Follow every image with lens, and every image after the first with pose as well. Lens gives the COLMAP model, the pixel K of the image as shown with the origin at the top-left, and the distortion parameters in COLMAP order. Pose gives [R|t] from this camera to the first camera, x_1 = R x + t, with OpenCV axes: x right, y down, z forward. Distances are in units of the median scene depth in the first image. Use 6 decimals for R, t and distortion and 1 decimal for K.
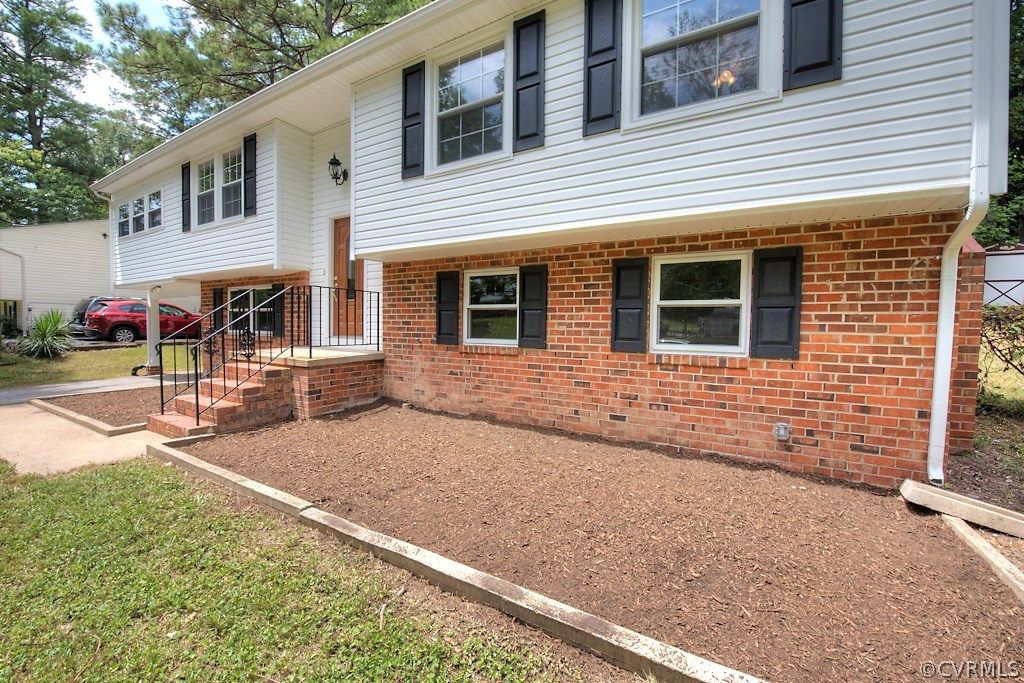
lens RADIAL K [[421.5, 0, 502.2], [0, 421.5, 335.5], [0, 0, 1]] dist [-0.013216, -0.000421]
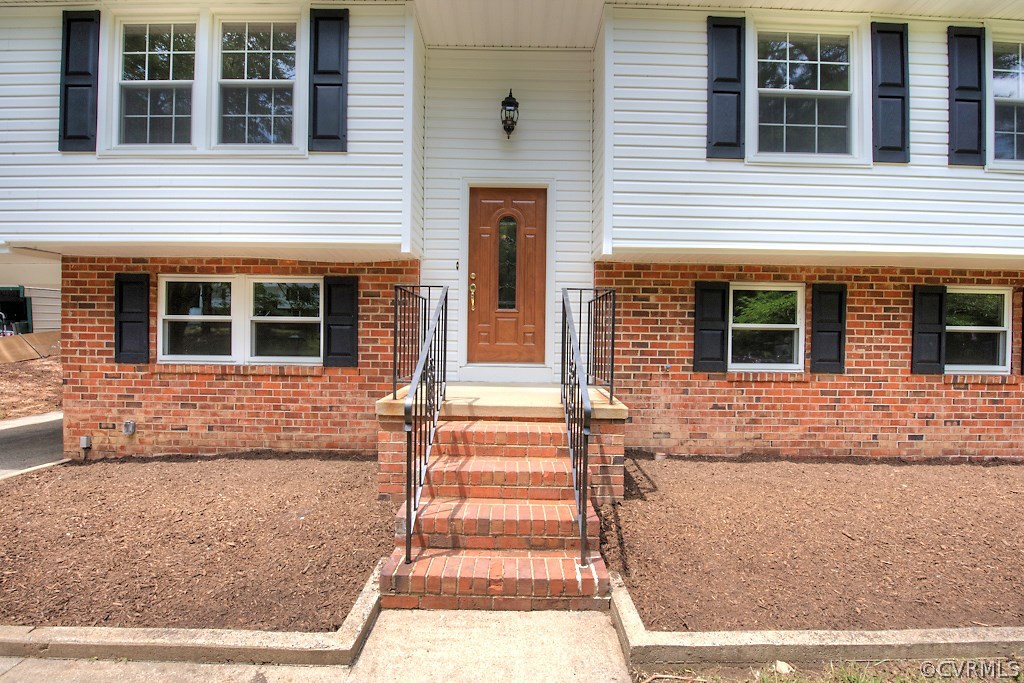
lens RADIAL K [[410.1, 0, 511.1], [0, 410.1, 339.4], [0, 0, 1]] dist [-0.015529, -0.000573]
pose [[0.847773, 0.004648, 0.530338, -0.971083], [0.010524, 0.999617, -0.025585, -0.027609], [-0.530254, 0.027271, 0.847400, 0.601143]]
